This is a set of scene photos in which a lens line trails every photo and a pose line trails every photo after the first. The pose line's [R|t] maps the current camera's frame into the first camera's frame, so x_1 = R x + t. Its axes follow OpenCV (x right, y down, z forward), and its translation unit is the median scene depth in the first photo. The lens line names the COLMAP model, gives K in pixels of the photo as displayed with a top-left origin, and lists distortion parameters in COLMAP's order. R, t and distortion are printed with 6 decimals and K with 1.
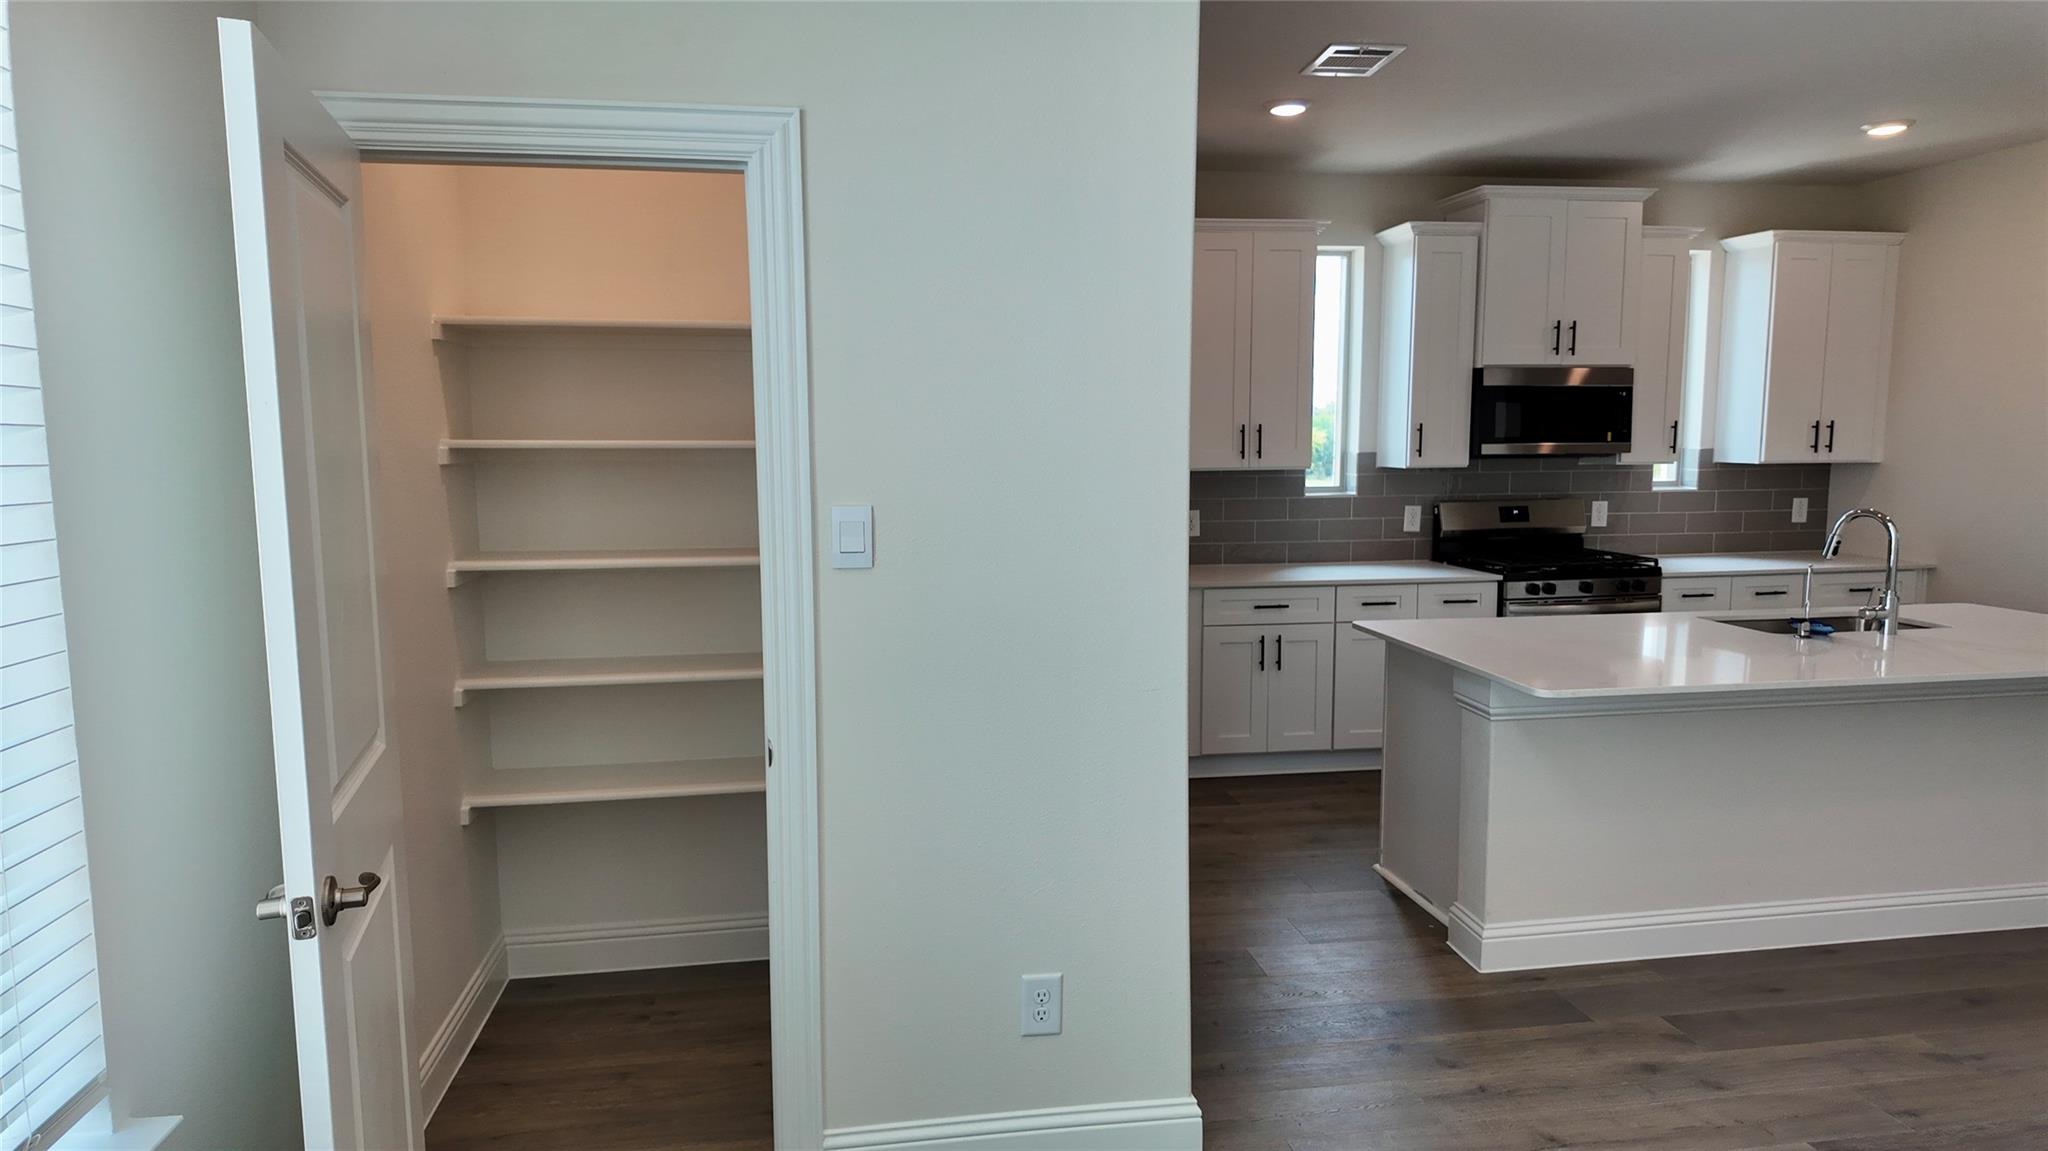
lens RADIAL K [[1200.3, 0, 1011.7], [0, 1200.3, 575.6], [0, 0, 1]] dist [0.034557, -0.040306]
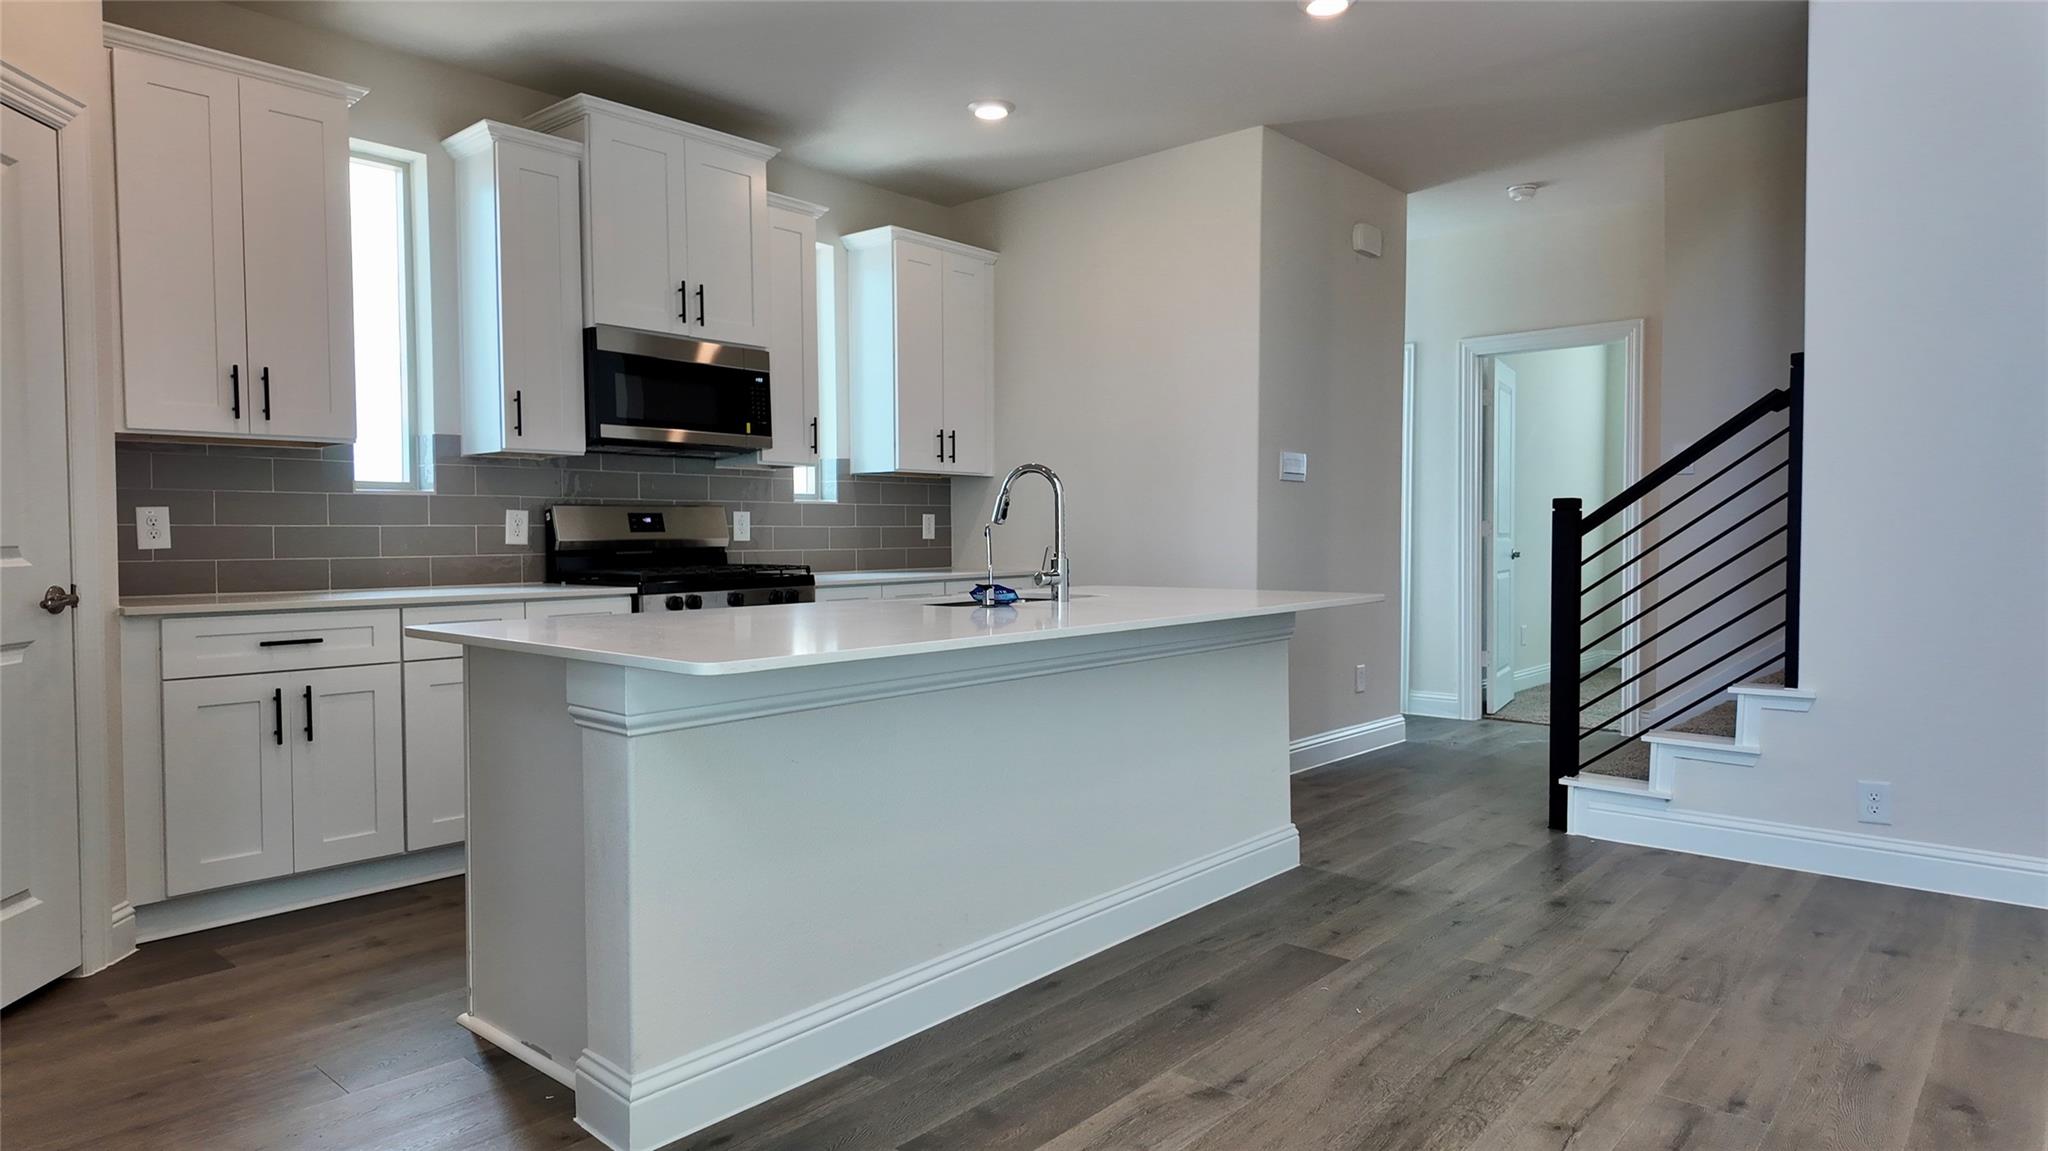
lens RADIAL K [[1200.3, 0, 1011.7], [0, 1200.3, 575.6], [0, 0, 1]] dist [0.034557, -0.040306]
pose [[0.773205, -0.020714, 0.633818, 0.099626], [0.077177, 0.995111, -0.061628, 0.056511], [-0.629443, 0.096568, 0.771023, 0.241811]]
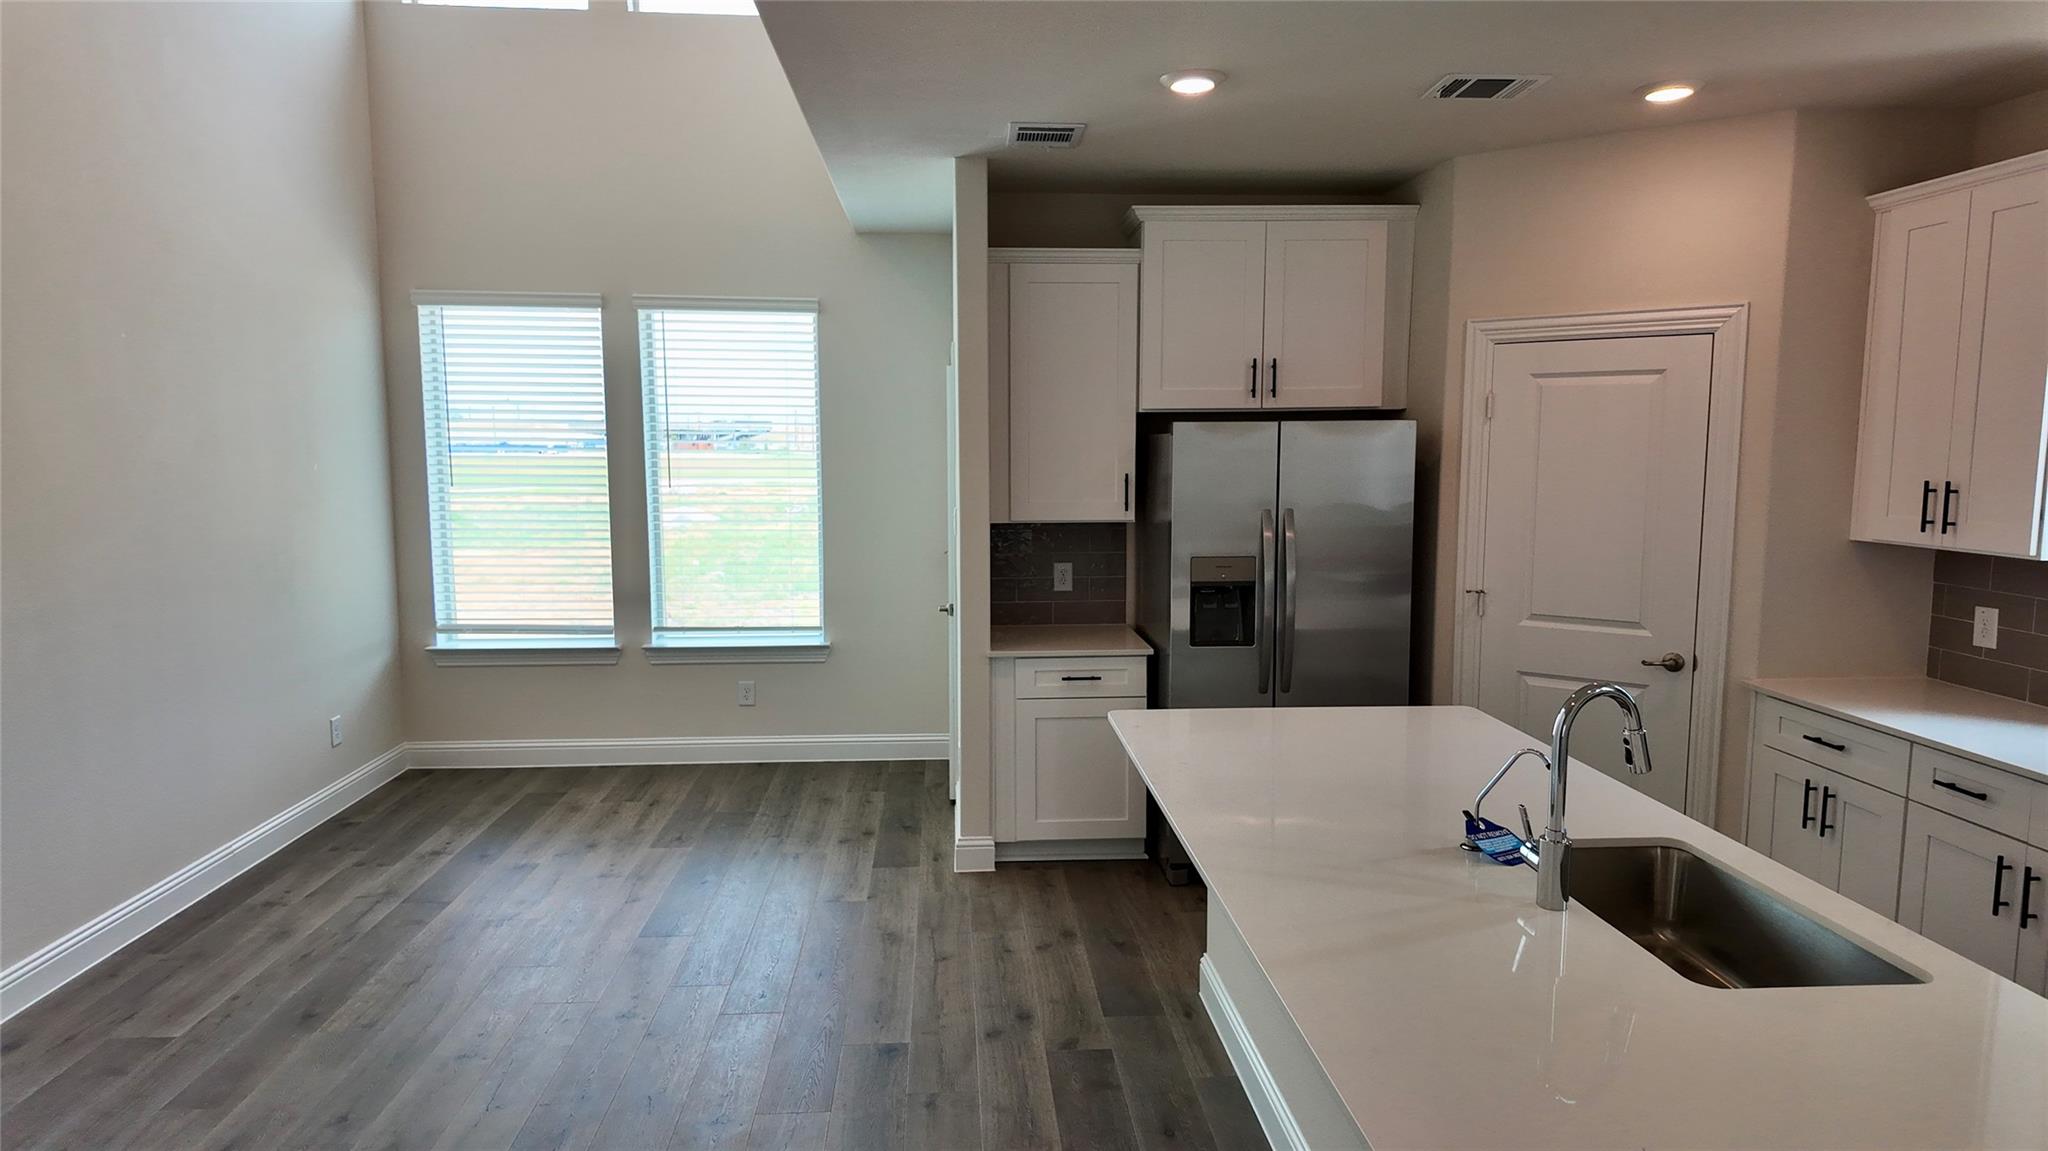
lens RADIAL K [[1222.9, 0, 1024.0], [0, 1222.9, 575.5], [0, 0, 1]] dist [0.089008, -0.102257]
pose [[-0.089791, 0.115656, -0.989222, 0.903266], [-0.120252, 0.984709, 0.126044, -0.098211], [0.988674, 0.130274, -0.074511, 0.549036]]
